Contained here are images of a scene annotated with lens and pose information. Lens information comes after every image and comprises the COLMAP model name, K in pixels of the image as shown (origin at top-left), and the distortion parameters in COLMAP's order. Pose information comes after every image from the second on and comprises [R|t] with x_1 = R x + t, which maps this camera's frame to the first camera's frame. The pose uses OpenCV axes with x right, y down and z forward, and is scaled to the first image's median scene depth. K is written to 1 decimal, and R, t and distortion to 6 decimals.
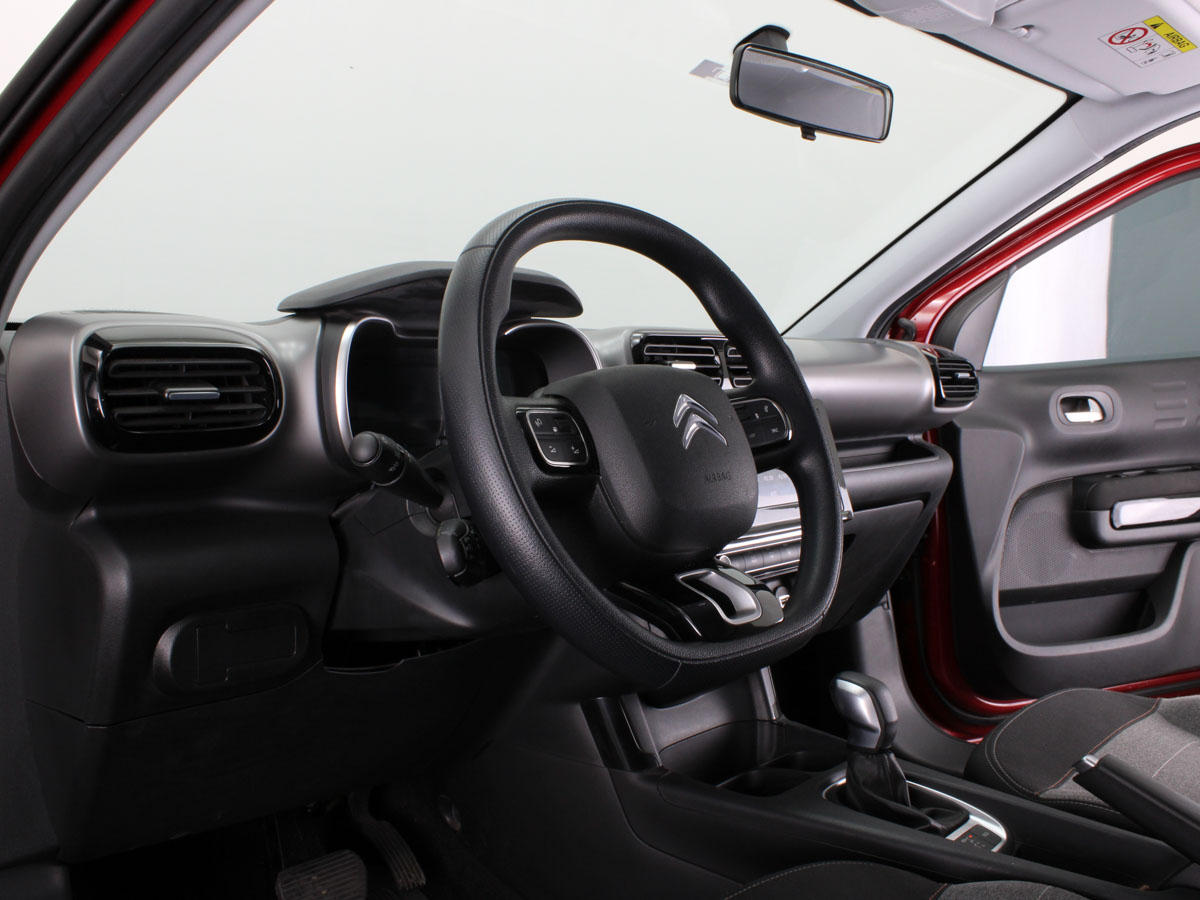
lens RADIAL K [[1119.8, 0, 608.4], [0, 1119.8, 446.9], [0, 0, 1]] dist [-0.128110, 0.000000]
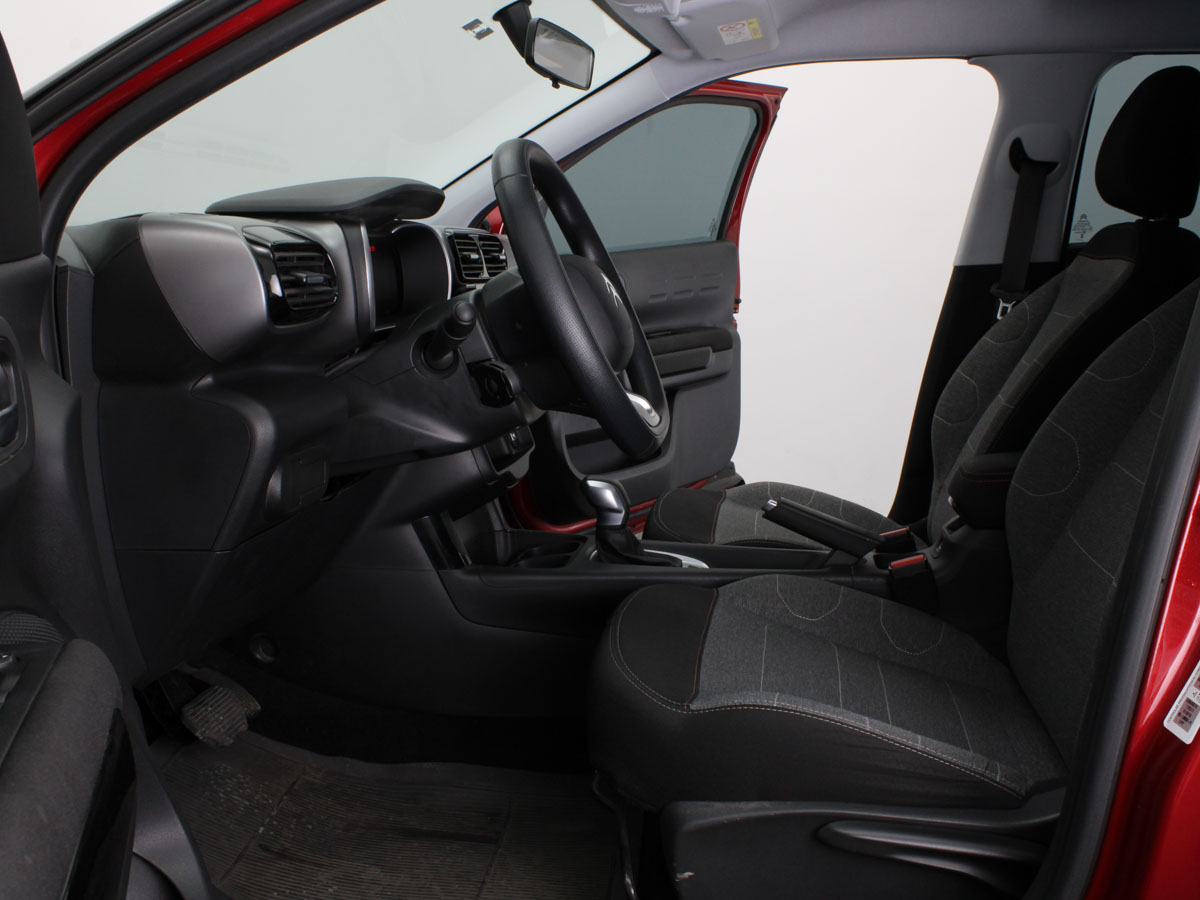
lens RADIAL K [[1170.0, 0, 599.5], [0, 1170.0, 448.4], [0, 0, 1]] dist [-0.104424, 0.000000]
pose [[0.835853, -0.099934, 0.539780, -0.578603], [0.053465, 0.993435, 0.101132, 0.021021], [-0.546343, -0.055672, 0.835709, -0.243436]]
